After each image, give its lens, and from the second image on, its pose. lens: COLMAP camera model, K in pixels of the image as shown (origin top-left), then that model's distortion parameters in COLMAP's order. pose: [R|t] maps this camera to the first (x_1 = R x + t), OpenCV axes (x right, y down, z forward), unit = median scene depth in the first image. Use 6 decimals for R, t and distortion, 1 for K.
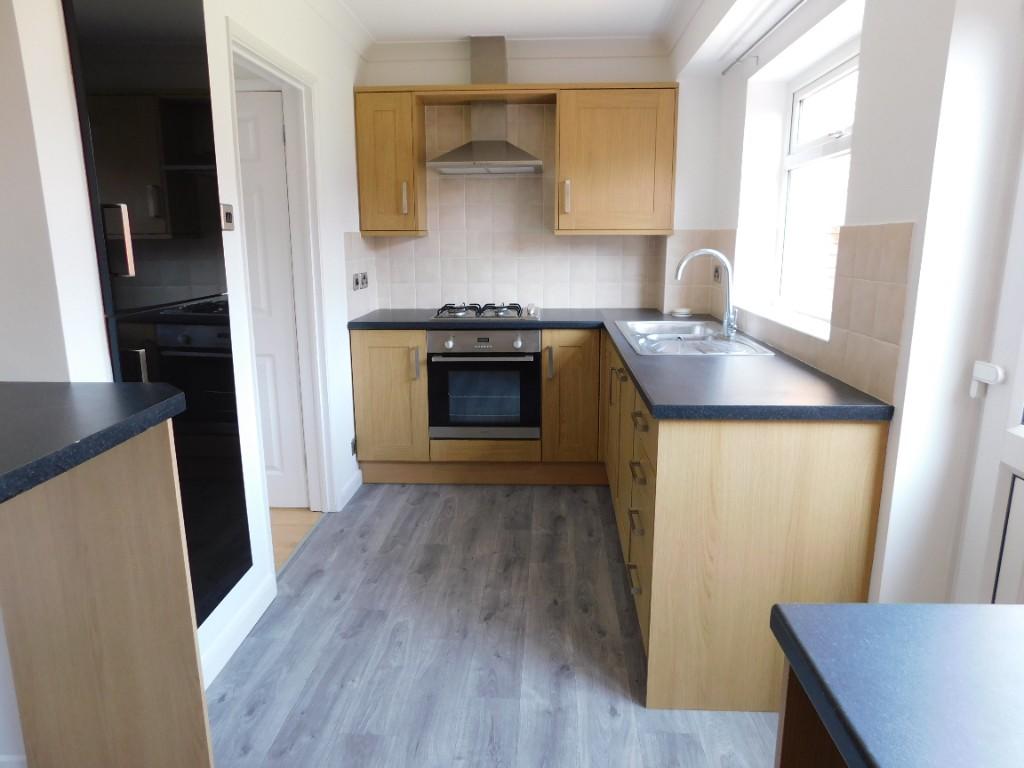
lens RADIAL K [[686.1, 0, 512.0], [0, 686.1, 384.0], [0, 0, 1]] dist [-0.047061, 0.004125]
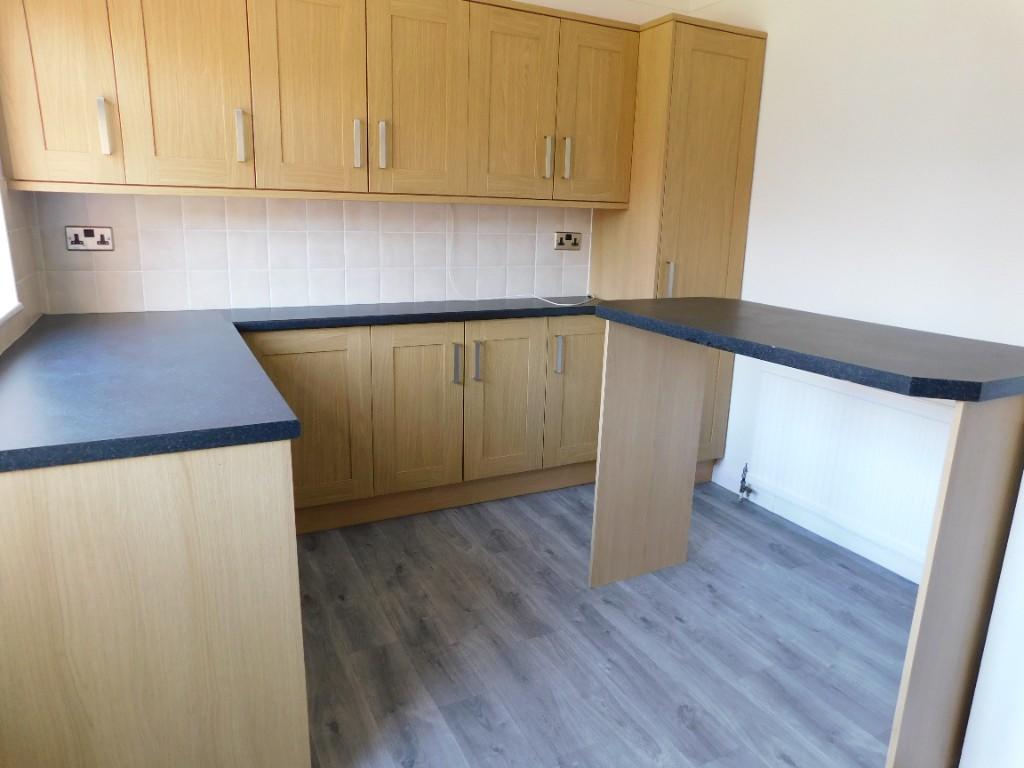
lens RADIAL K [[686.1, 0, 512.0], [0, 686.1, 384.0], [0, 0, 1]] dist [-0.047061, 0.004125]
pose [[-0.867669, 0.100661, -0.486845, 0.314060], [-0.126481, 0.902366, 0.411992, -0.307428], [0.480784, 0.419049, -0.770224, 1.508922]]
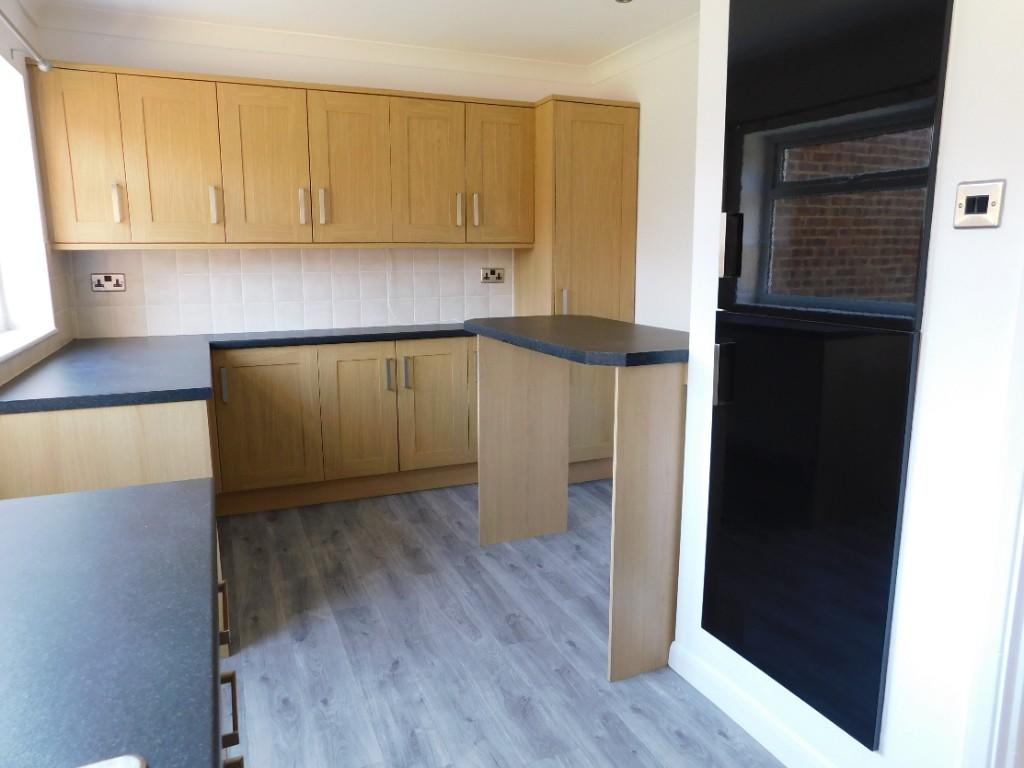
lens RADIAL K [[711.6, 0, 512.0], [0, 711.6, 384.0], [0, 0, 1]] dist [-0.055333, -0.000729]
pose [[-0.899801, 0.084505, -0.428038, 0.226786], [-0.085414, 0.927961, 0.362757, -0.414331], [0.427857, 0.362970, -0.827763, 1.992647]]
